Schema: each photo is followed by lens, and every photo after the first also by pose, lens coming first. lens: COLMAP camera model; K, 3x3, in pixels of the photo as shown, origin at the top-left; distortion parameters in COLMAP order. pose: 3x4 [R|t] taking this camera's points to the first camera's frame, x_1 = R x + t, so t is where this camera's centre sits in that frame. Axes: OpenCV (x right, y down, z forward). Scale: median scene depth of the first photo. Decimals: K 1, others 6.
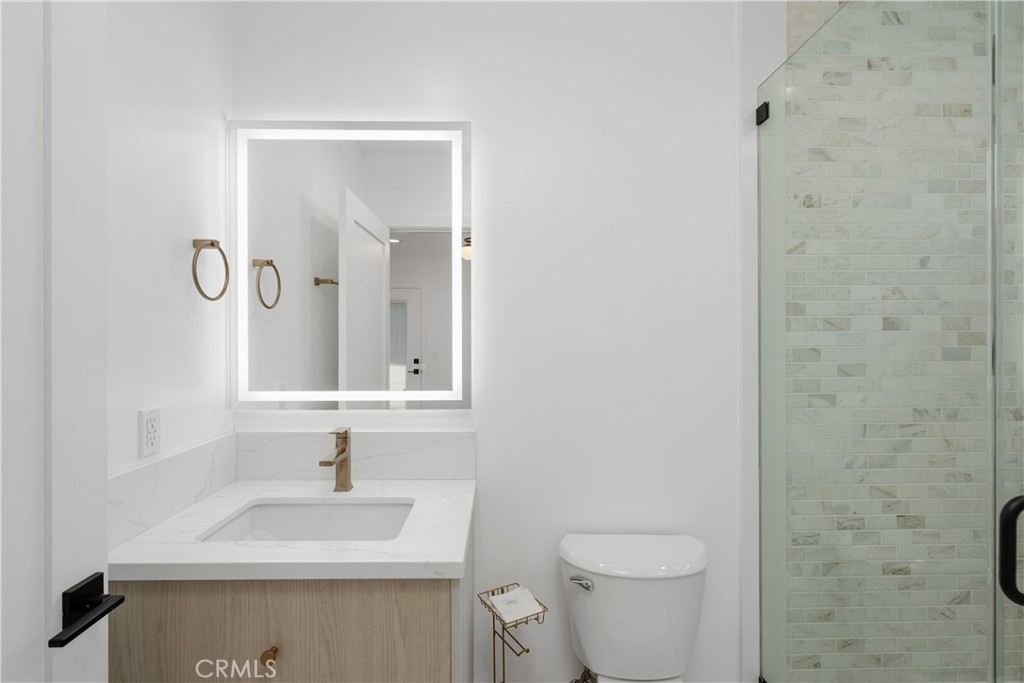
lens RADIAL K [[476.1, 0, 507.8], [0, 476.1, 340.6], [0, 0, 1]] dist [0.000146, 0.003049]
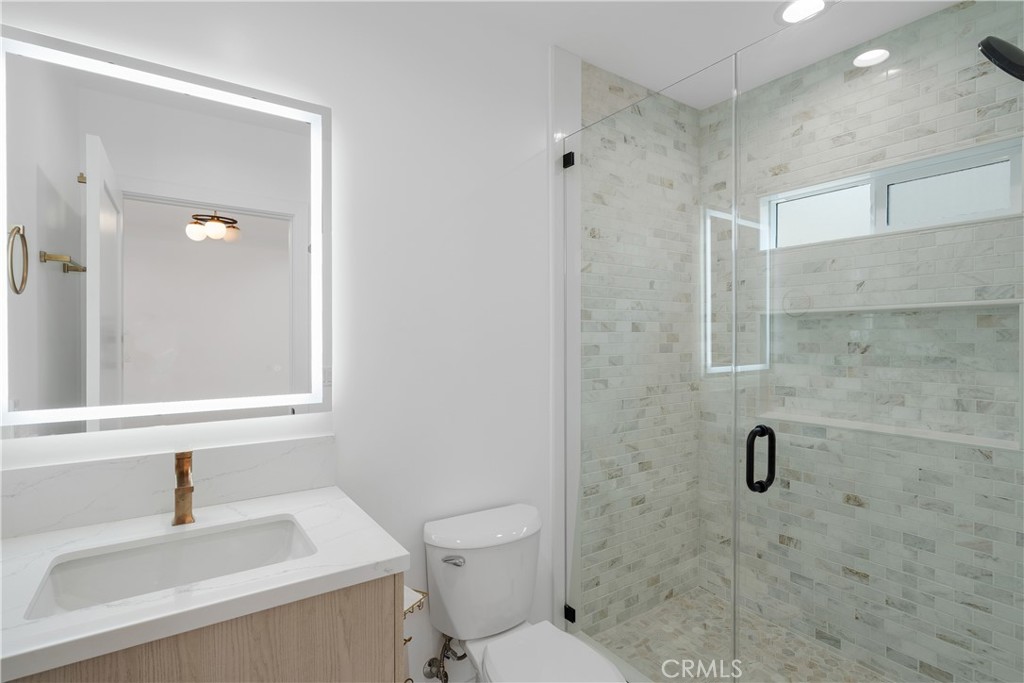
lens RADIAL K [[476.1, 0, 516.5], [0, 476.1, 341.2], [0, 0, 1]] dist [0.000146, 0.003049]
pose [[0.845124, -0.002861, 0.534563, -0.249215], [0.000997, 0.999992, 0.003776, 0.000434], [-0.534569, -0.002658, 0.845120, 0.003070]]
